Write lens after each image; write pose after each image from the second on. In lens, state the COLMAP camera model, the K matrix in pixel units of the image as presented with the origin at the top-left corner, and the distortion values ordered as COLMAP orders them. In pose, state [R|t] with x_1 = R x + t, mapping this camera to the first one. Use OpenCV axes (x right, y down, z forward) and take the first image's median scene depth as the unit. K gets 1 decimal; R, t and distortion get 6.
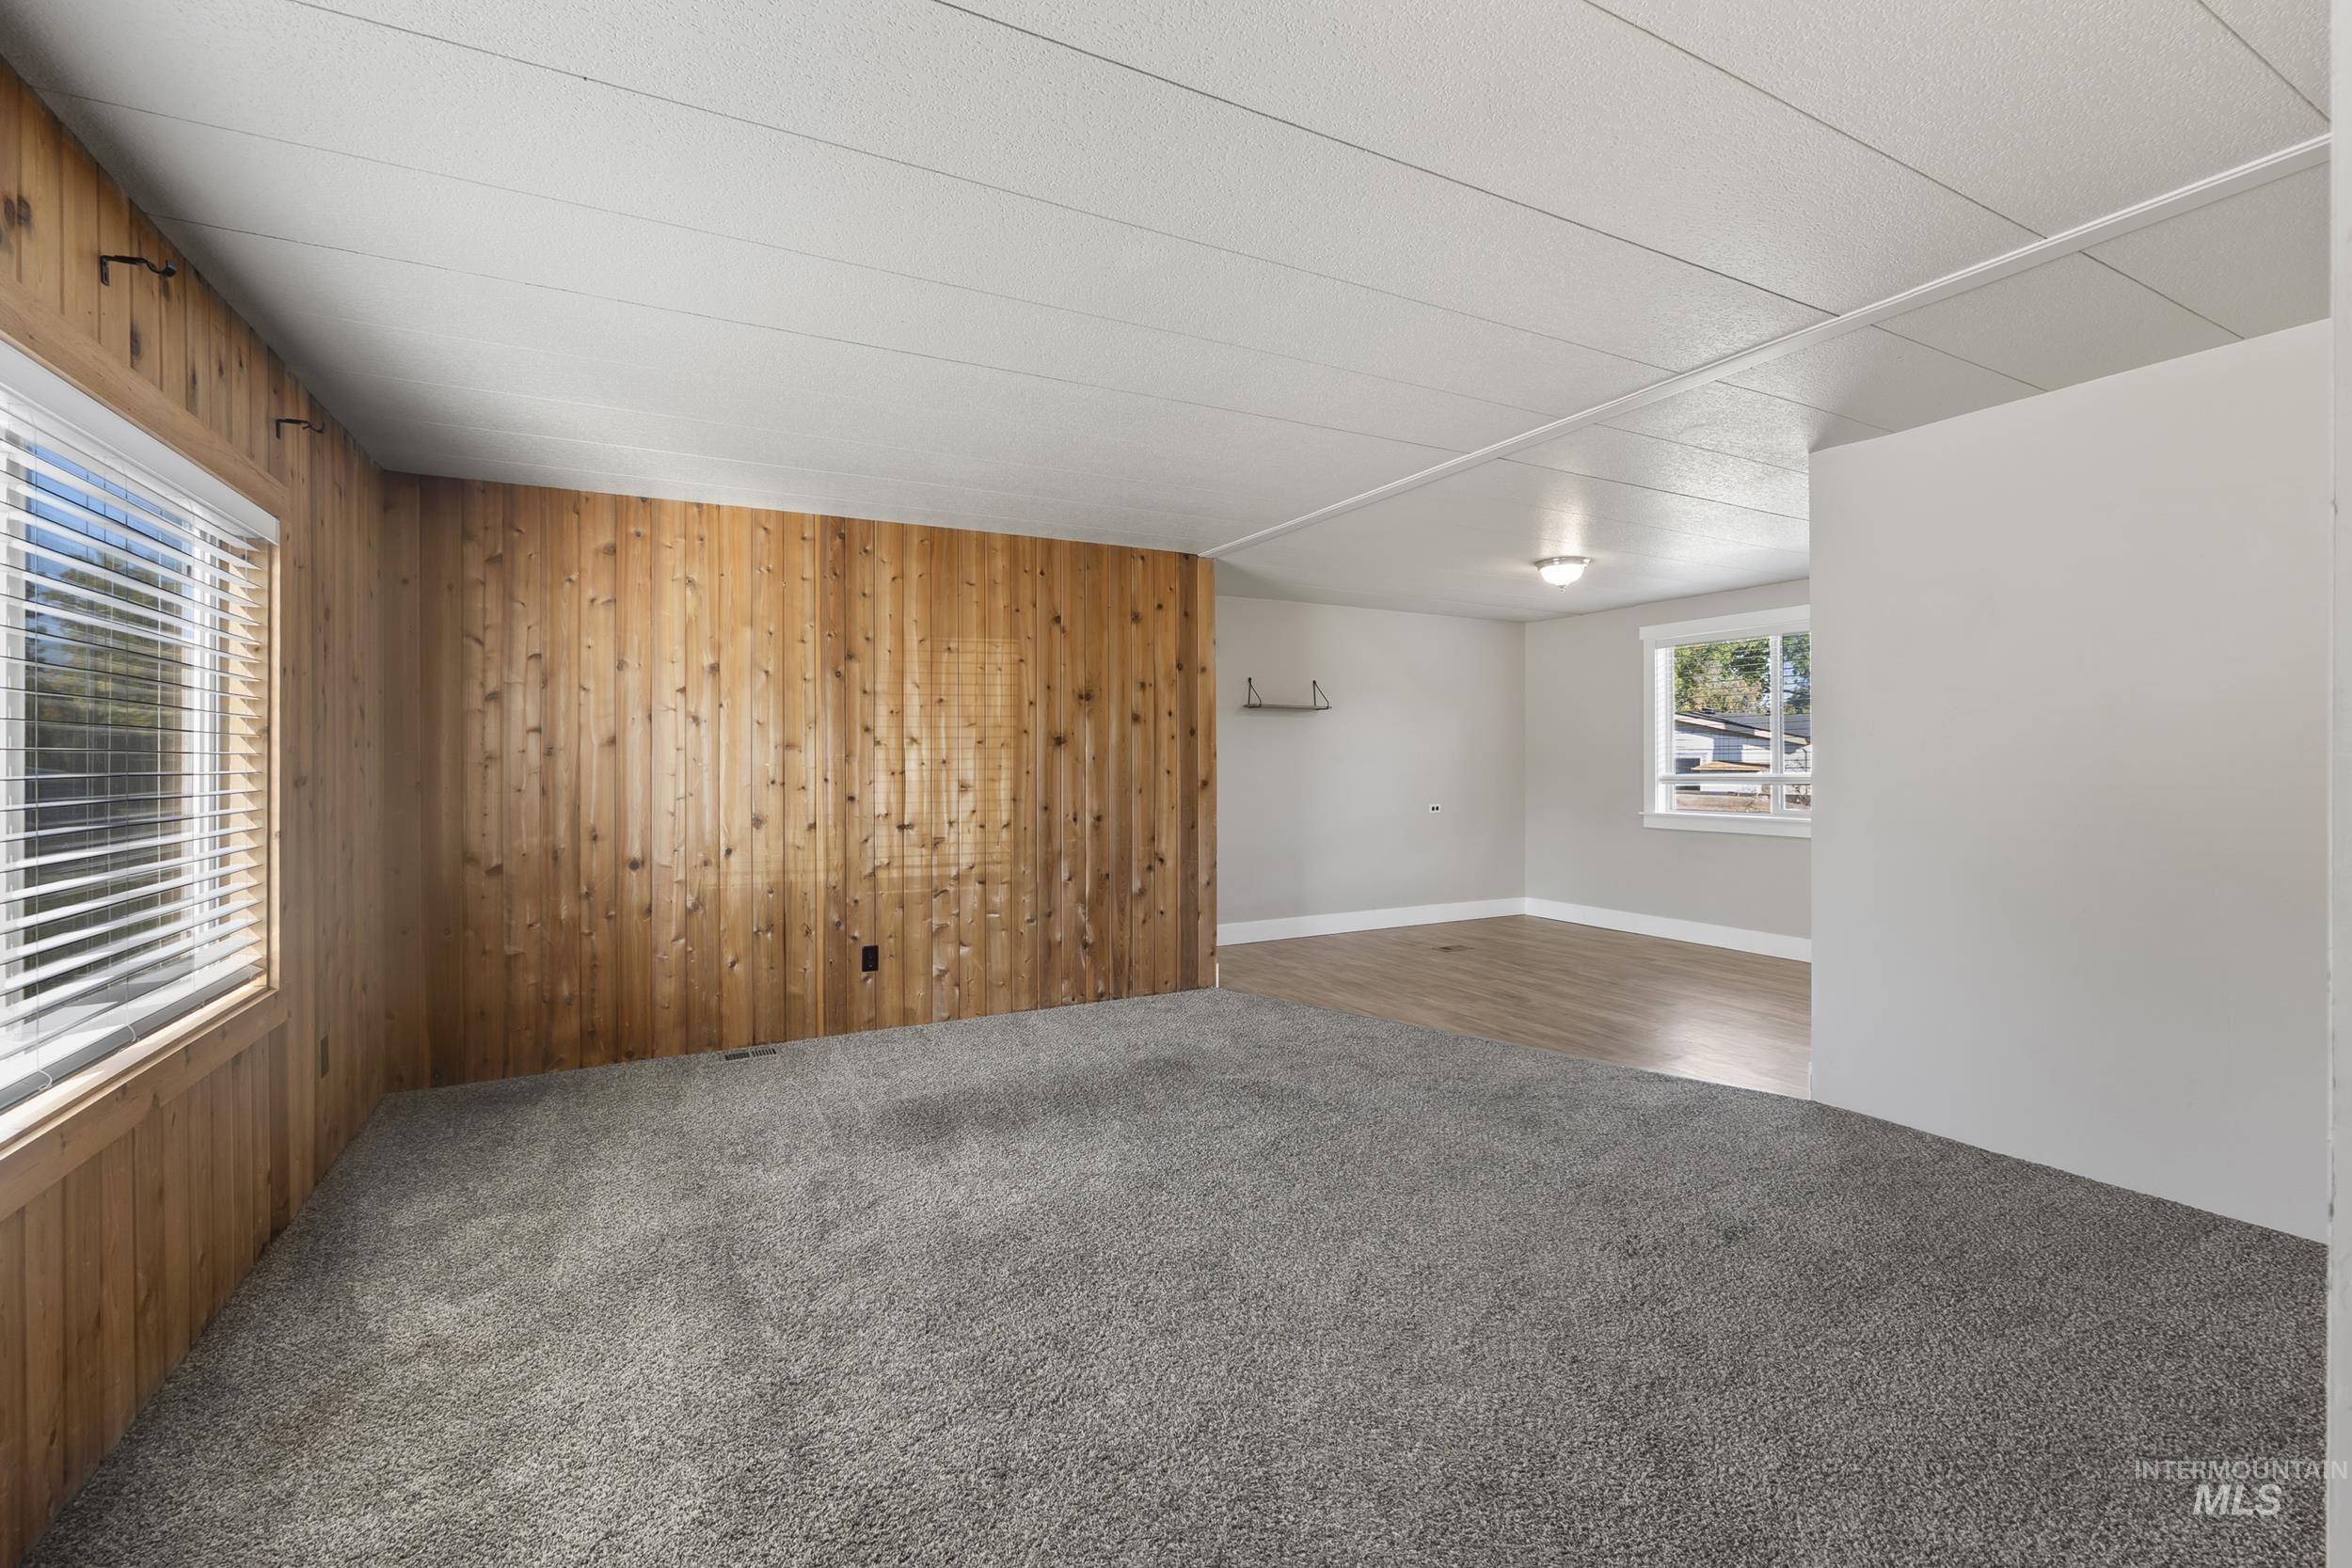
lens RADIAL K [[1008.8, 0, 1169.1], [0, 1008.8, 781.6], [0, 0, 1]] dist [-0.002801, 0.000064]
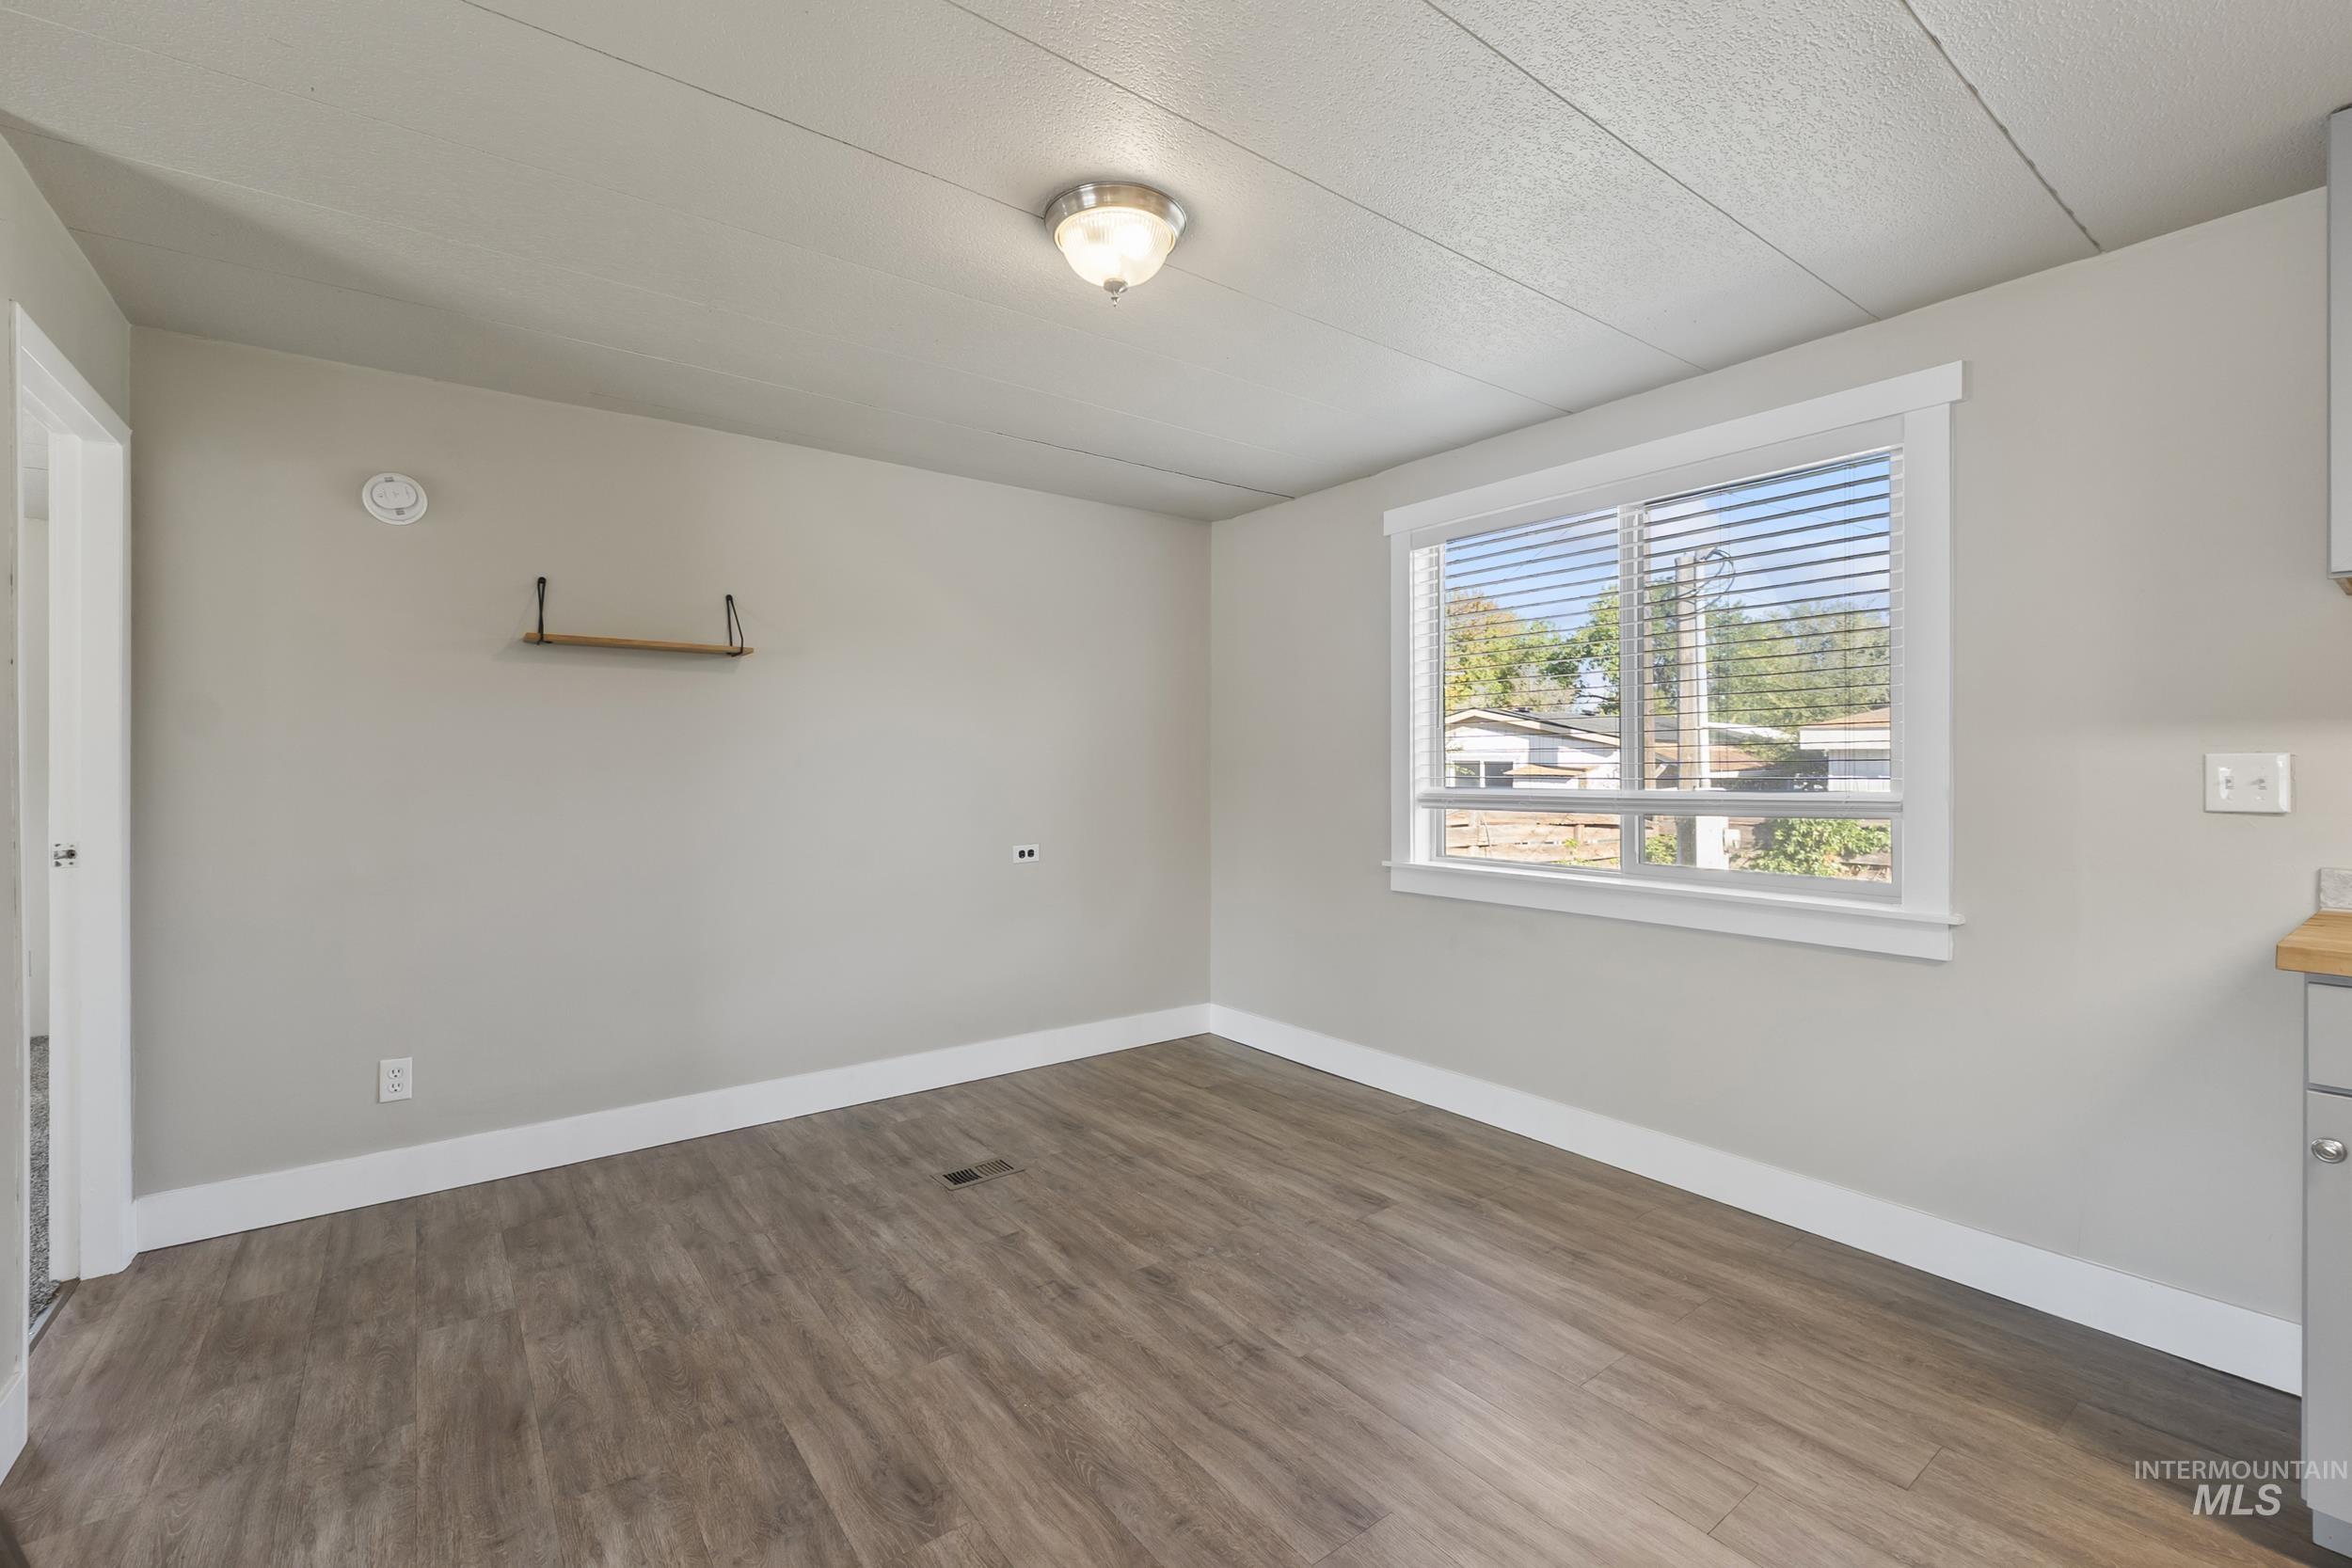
lens RADIAL K [[1008.8, 0, 1177.9], [0, 1008.8, 767.8], [0, 0, 1]] dist [-0.002801, 0.000064]
pose [[0.987568, 0.001995, 0.157181, 0.102659], [0.000618, 0.999862, -0.016572, -0.003549], [-0.157193, 0.016463, 0.987431, 0.184046]]
